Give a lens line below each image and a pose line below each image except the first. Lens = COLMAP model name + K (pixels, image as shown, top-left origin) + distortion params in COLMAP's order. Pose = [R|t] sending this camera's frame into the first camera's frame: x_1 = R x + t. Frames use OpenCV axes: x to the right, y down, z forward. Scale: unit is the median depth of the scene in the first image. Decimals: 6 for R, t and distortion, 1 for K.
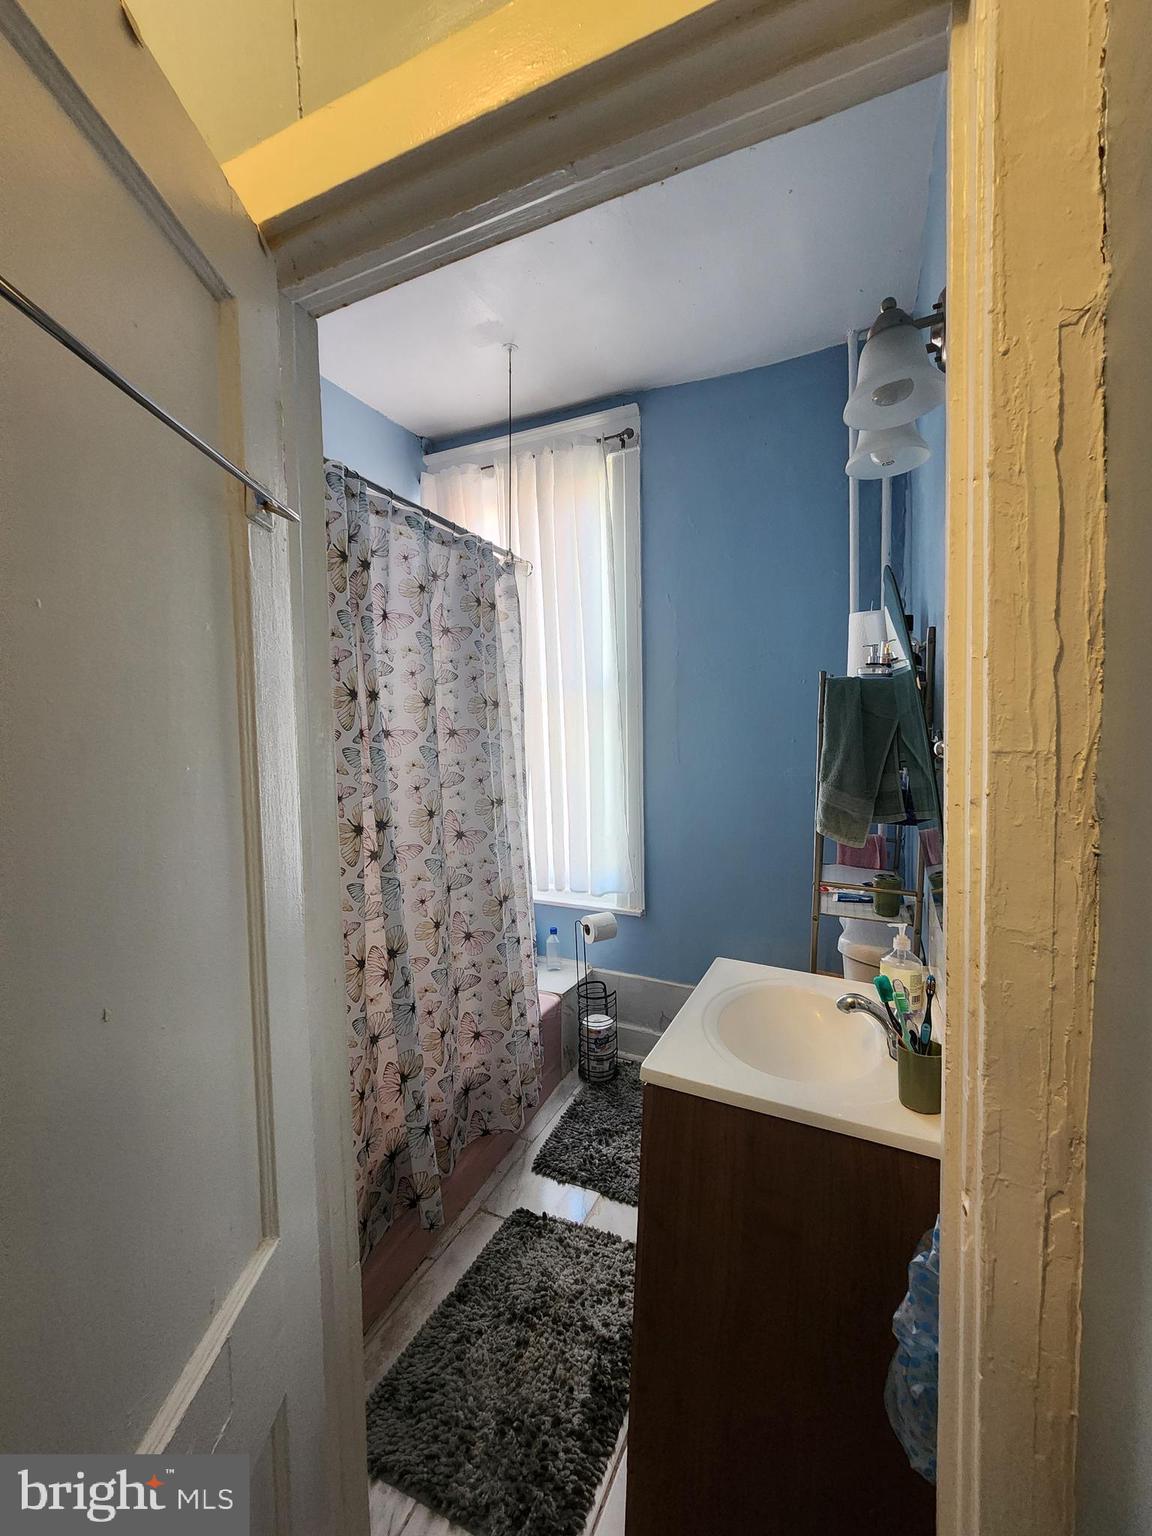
lens RADIAL K [[633.2, 0, 580.8], [0, 633.2, 762.8], [0, 0, 1]] dist [0.001311, 0.000039]
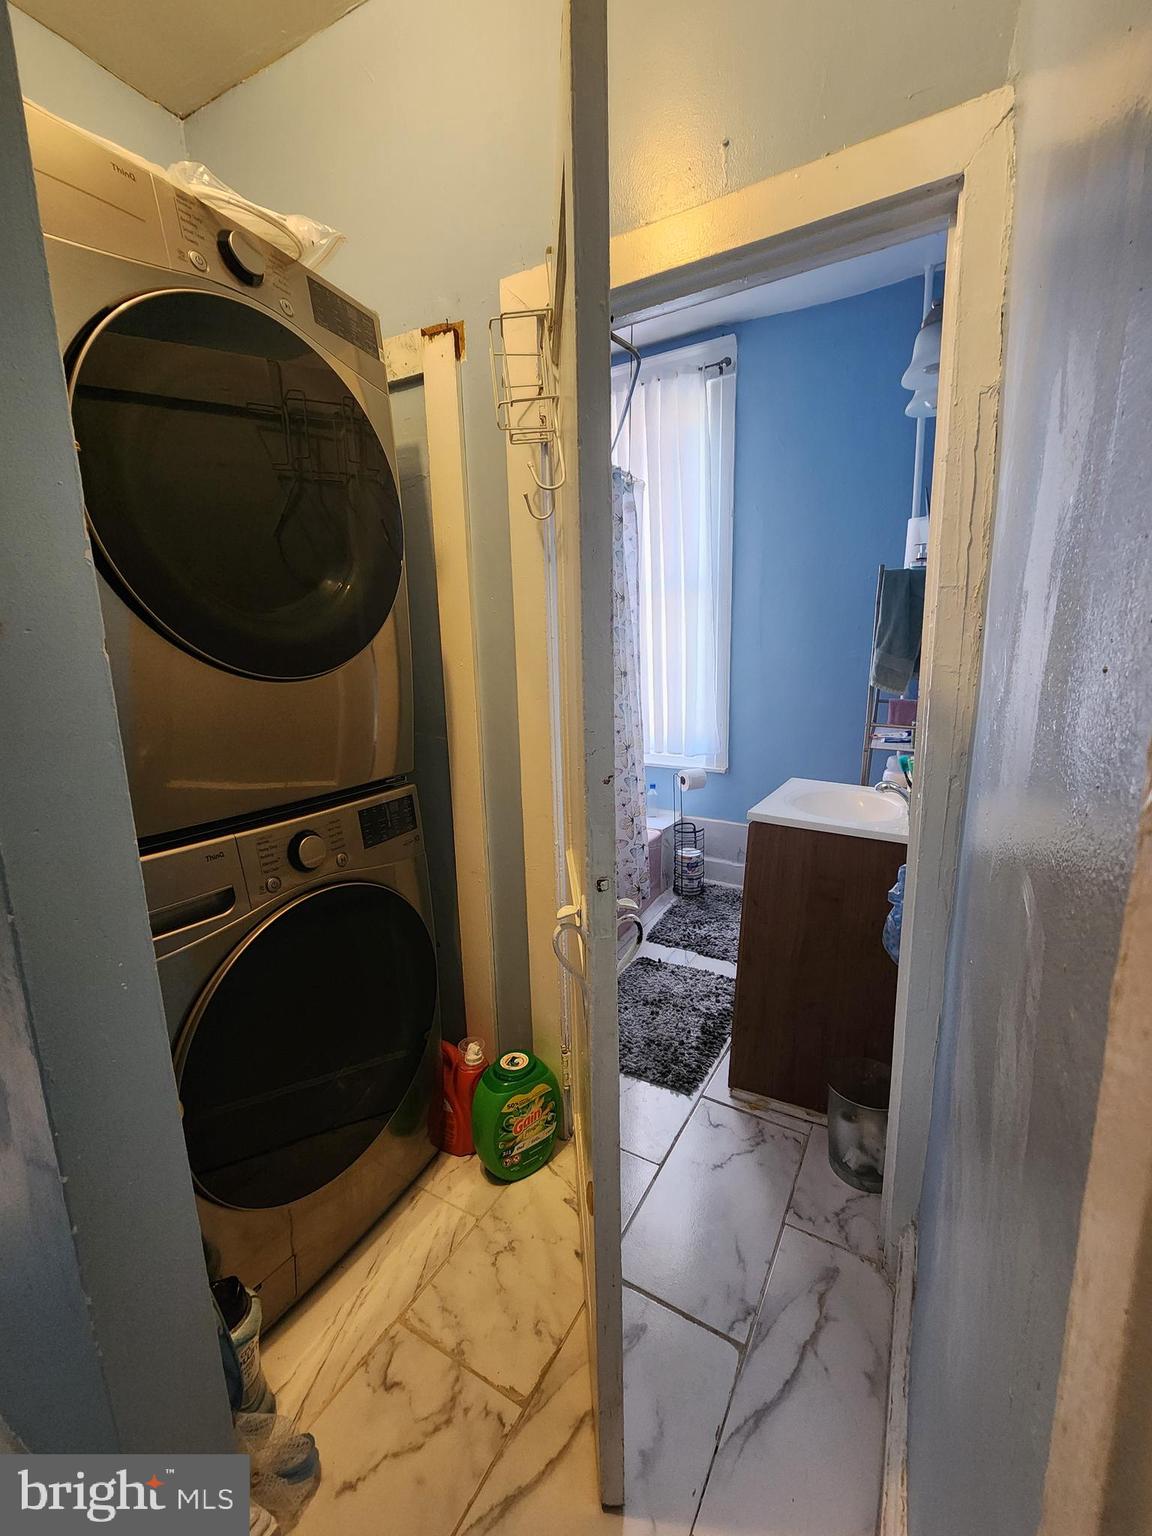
lens RADIAL K [[633.2, 0, 580.7], [0, 633.2, 763.2], [0, 0, 1]] dist [0.001311, 0.000039]
pose [[0.995997, 0.008939, -0.088940, -0.093036], [0.003007, 0.991074, 0.133283, 0.065009], [0.089338, -0.133016, 0.987079, -0.312597]]
